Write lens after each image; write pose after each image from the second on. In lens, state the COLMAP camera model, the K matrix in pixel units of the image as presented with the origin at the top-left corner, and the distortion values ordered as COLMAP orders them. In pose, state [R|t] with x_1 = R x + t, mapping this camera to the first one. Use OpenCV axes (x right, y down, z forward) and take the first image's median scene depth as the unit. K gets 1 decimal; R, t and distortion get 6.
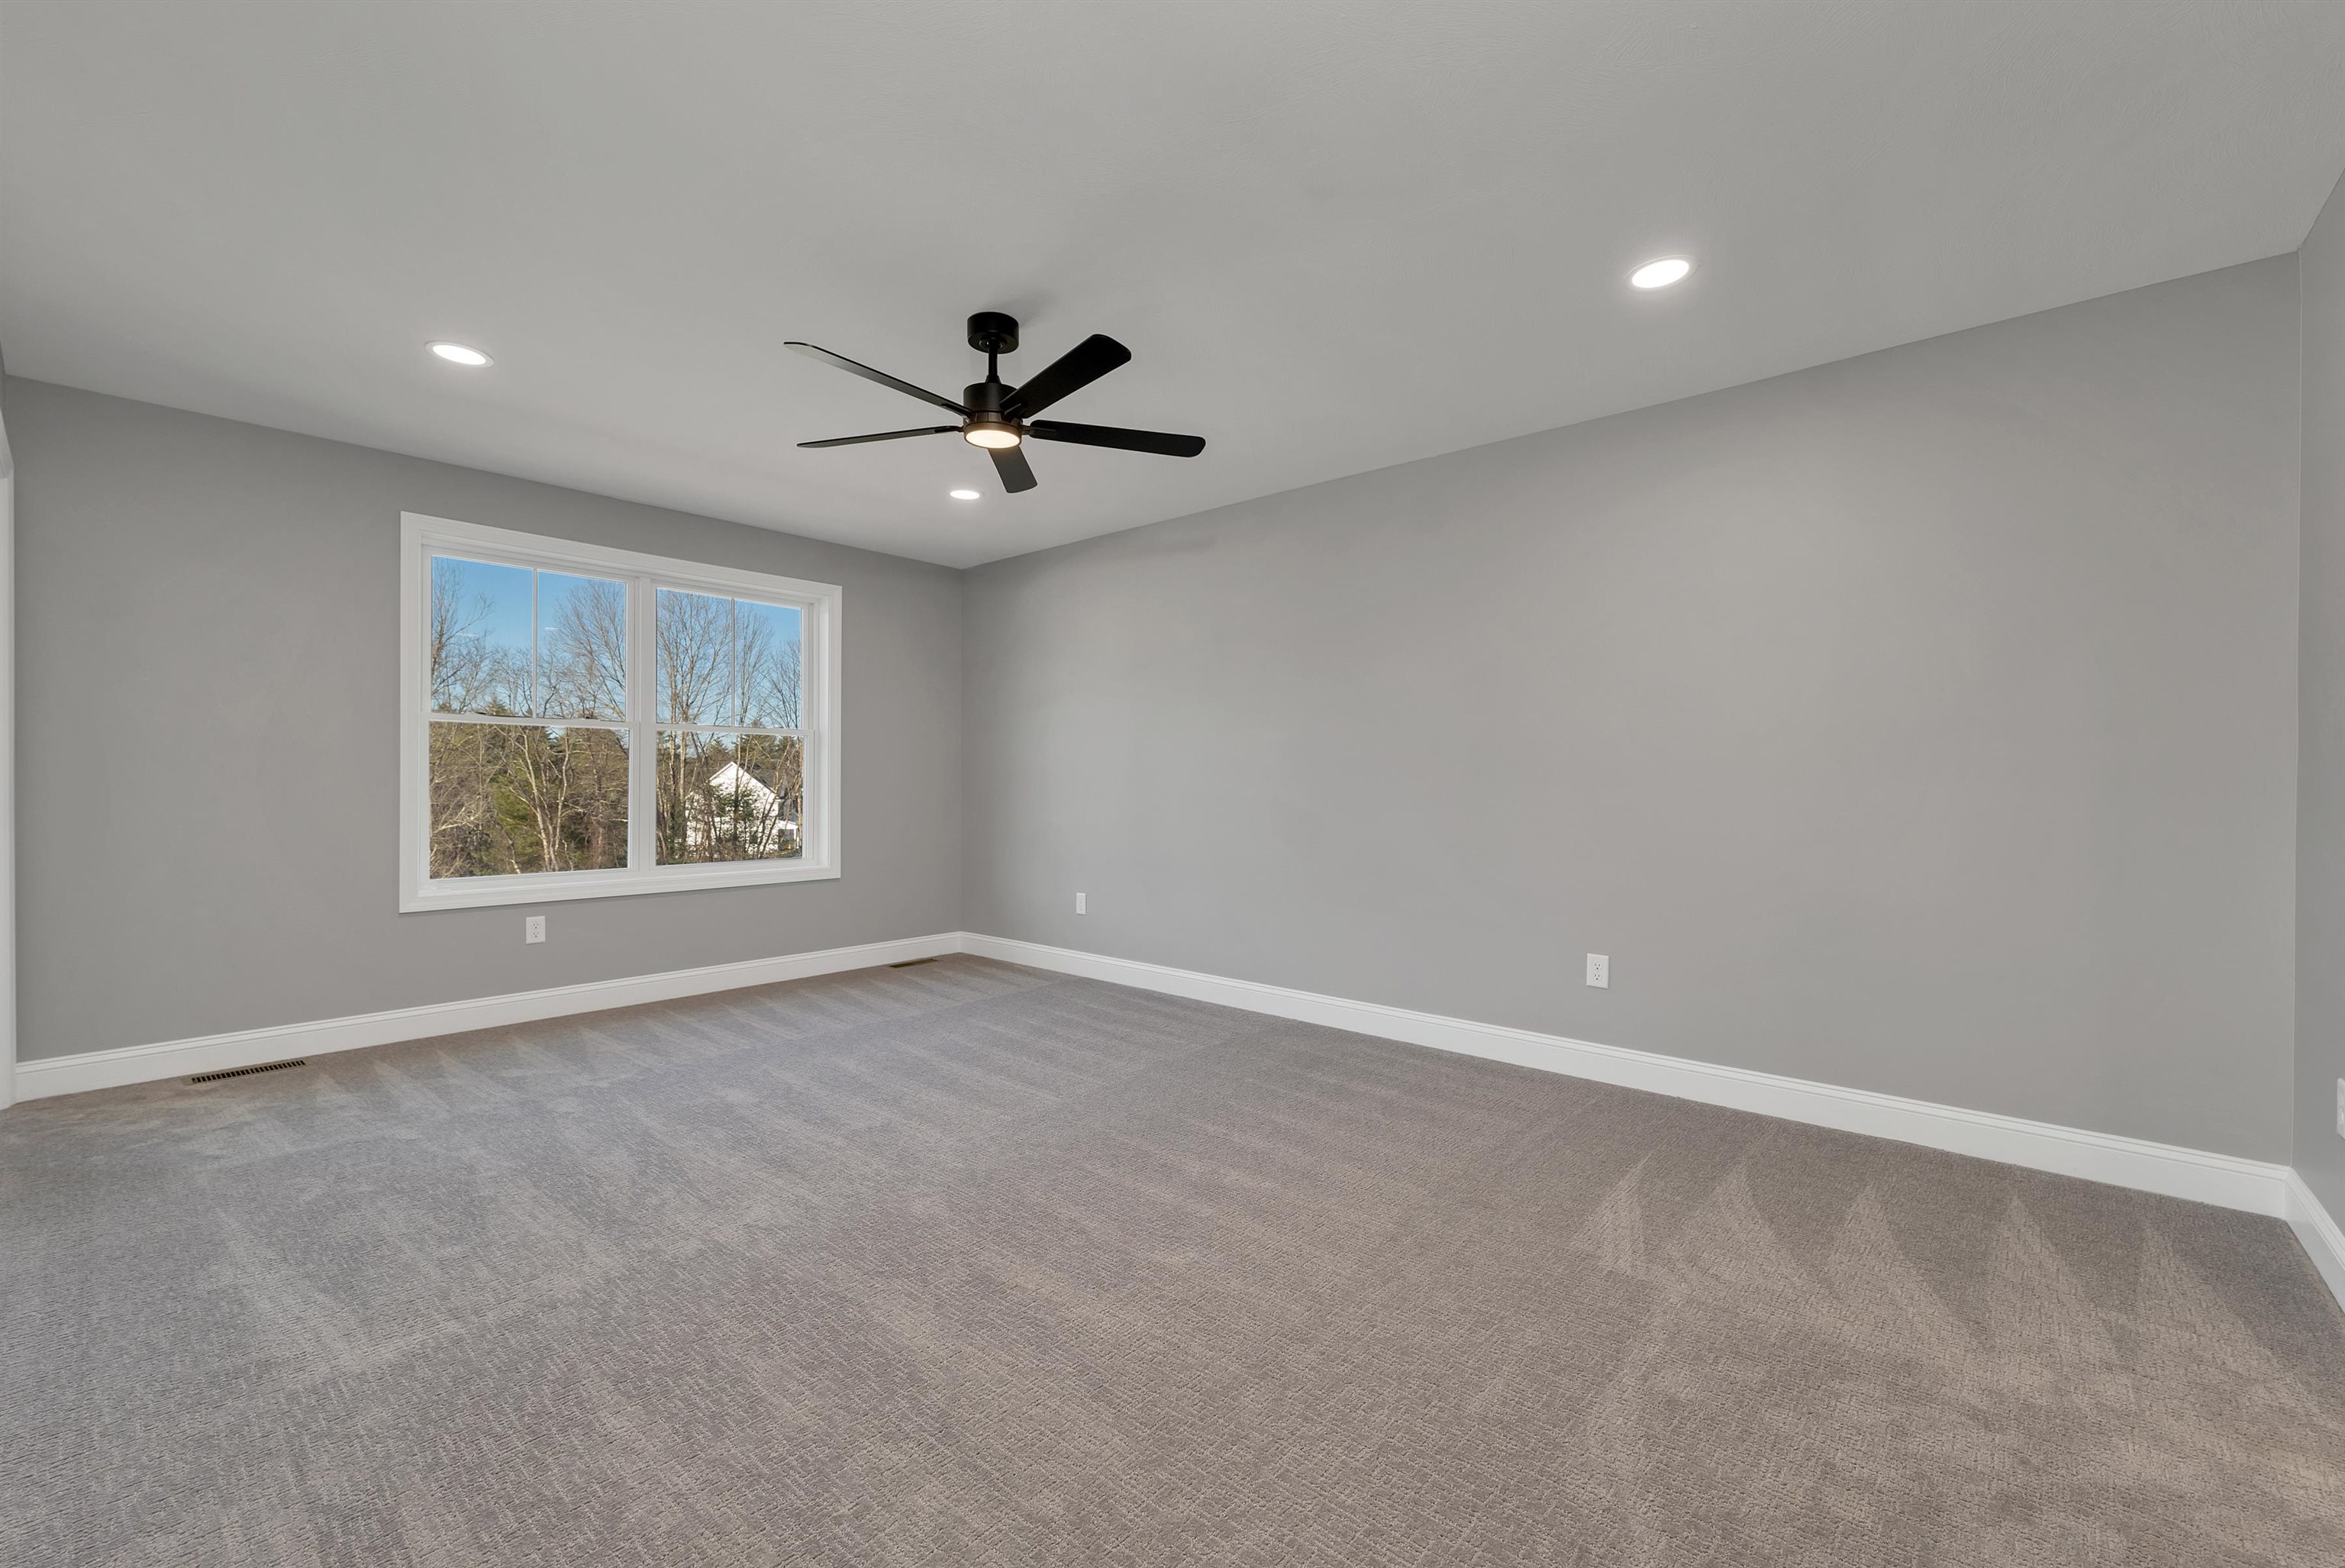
lens RADIAL K [[973.7, 0, 1167.2], [0, 973.7, 793.7], [0, 0, 1]] dist [0.012196, 0.000131]
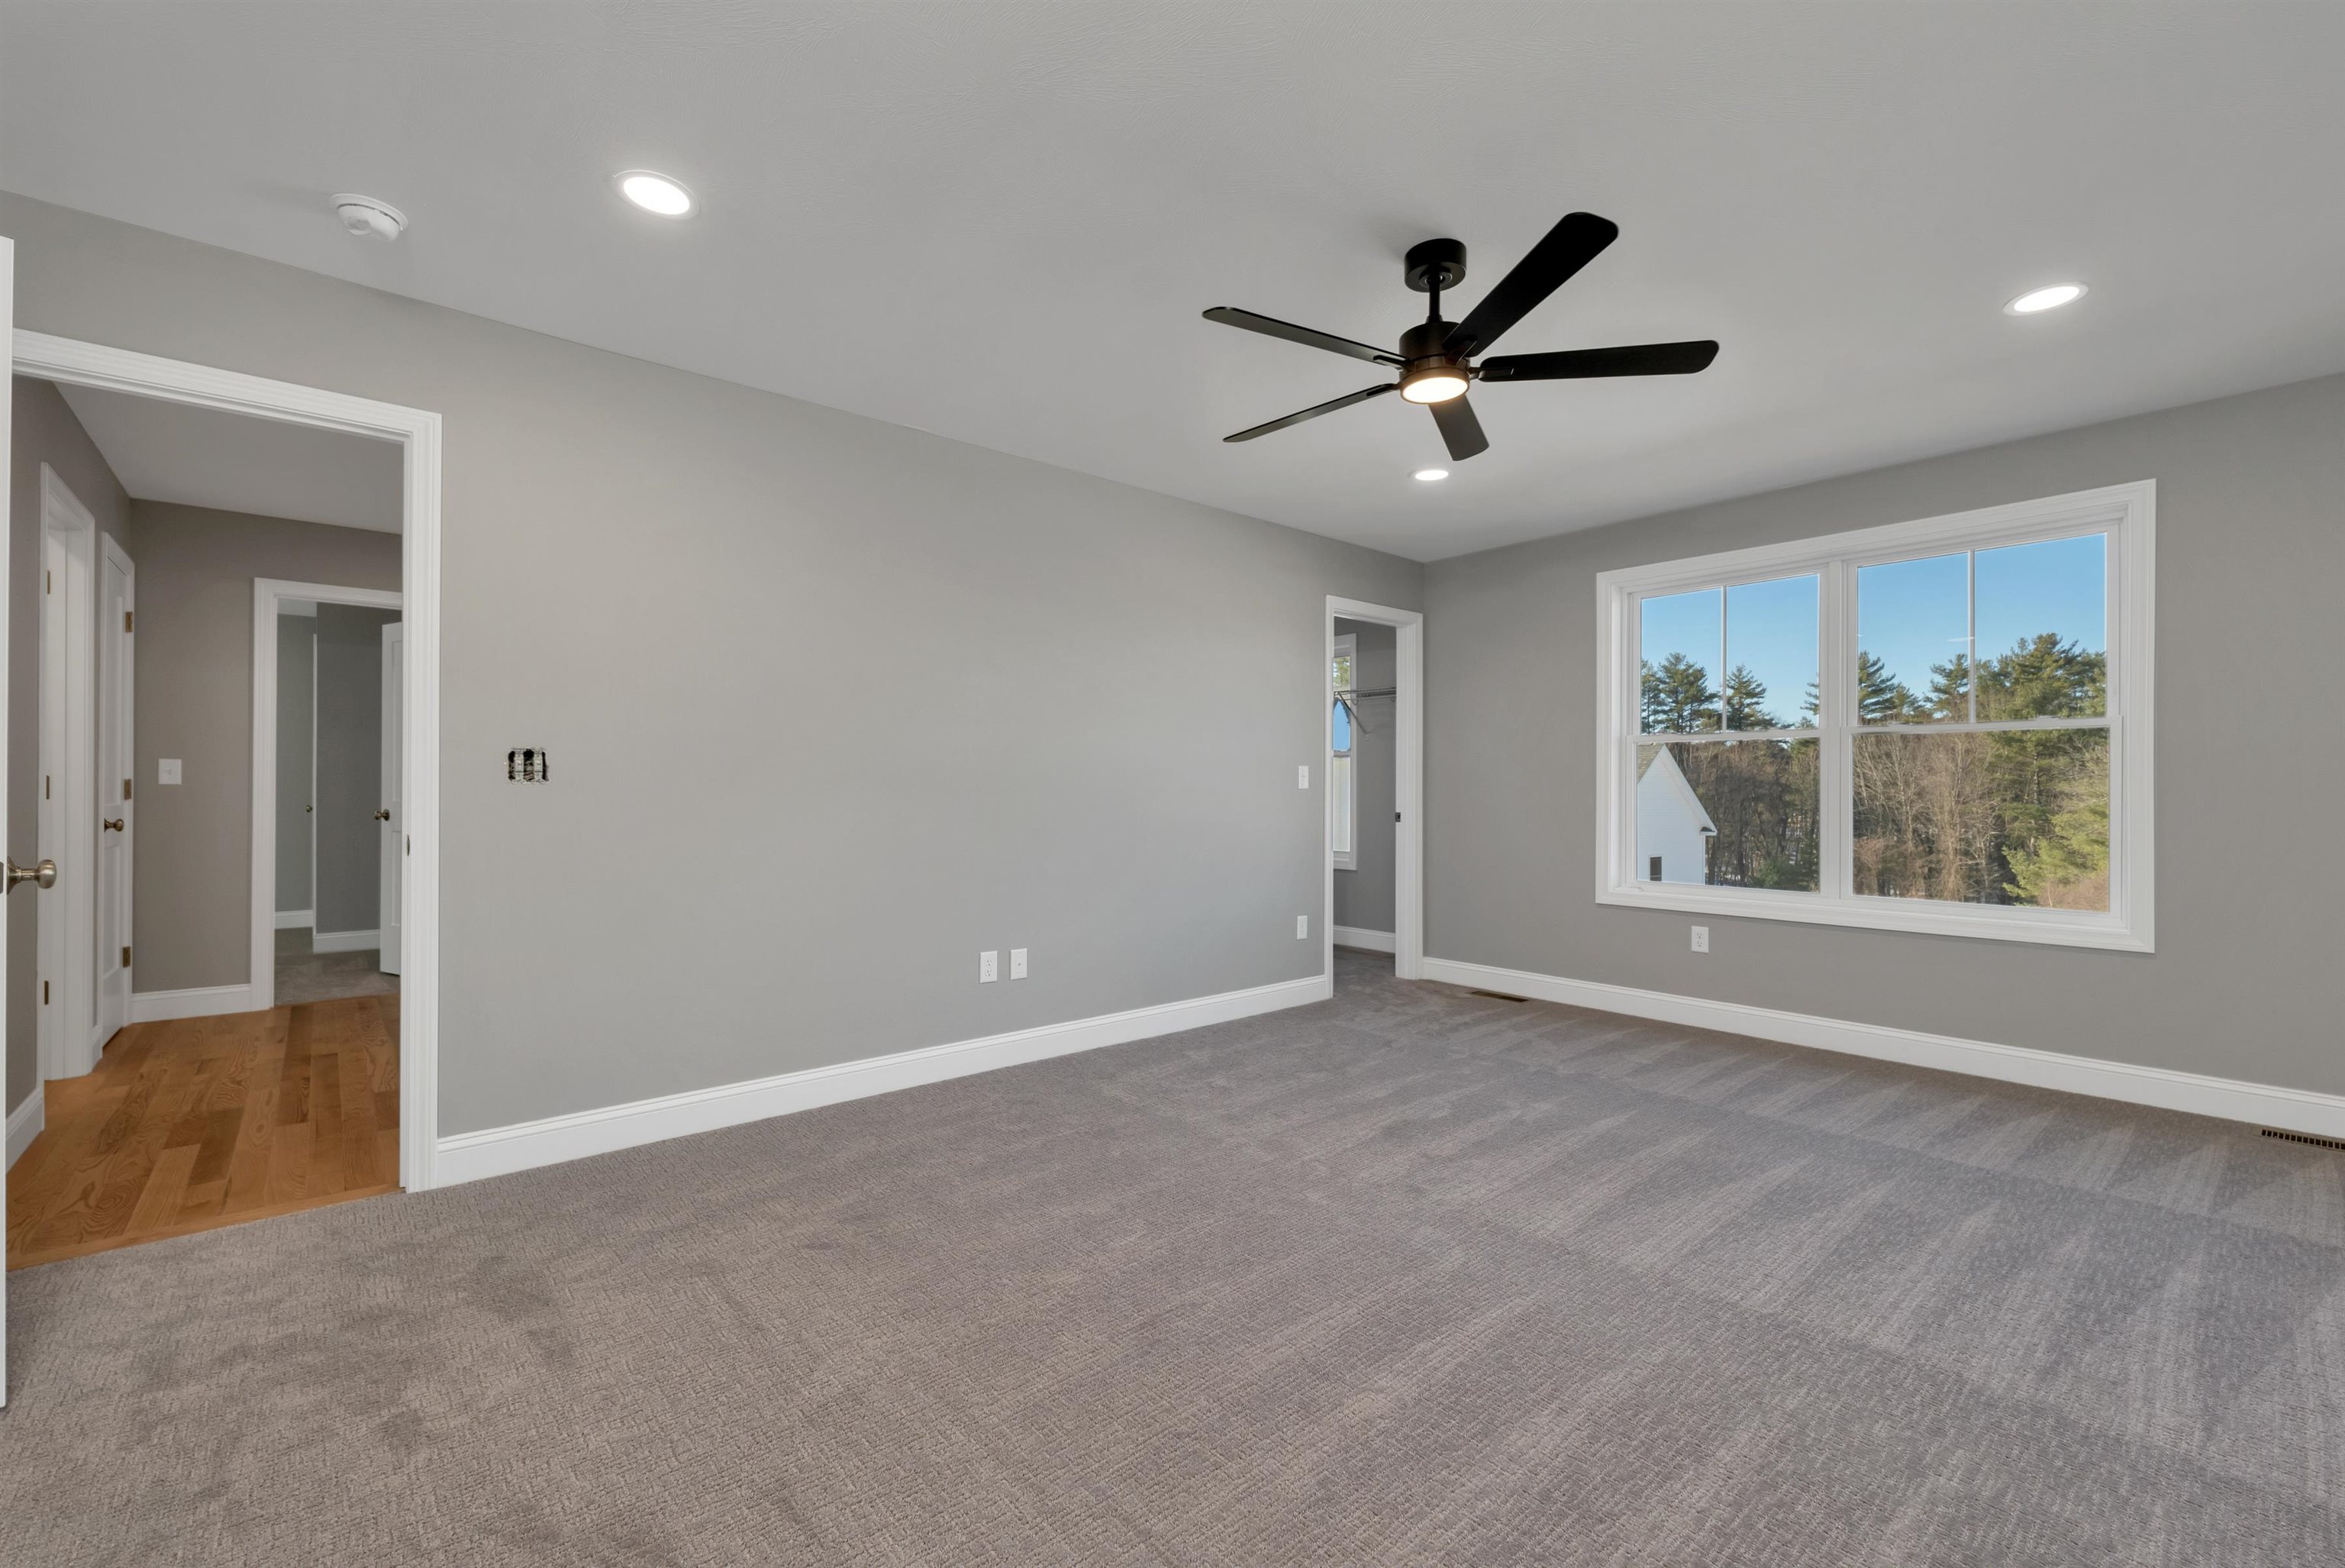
lens RADIAL K [[973.7, 0, 1167.2], [0, 973.7, 793.7], [0, 0, 1]] dist [0.012196, 0.000131]
pose [[-0.142237, -0.006942, -0.989808, 0.511804], [-0.013594, 0.999895, -0.005059, -0.002034], [0.989739, 0.012736, -0.142316, 0.660797]]
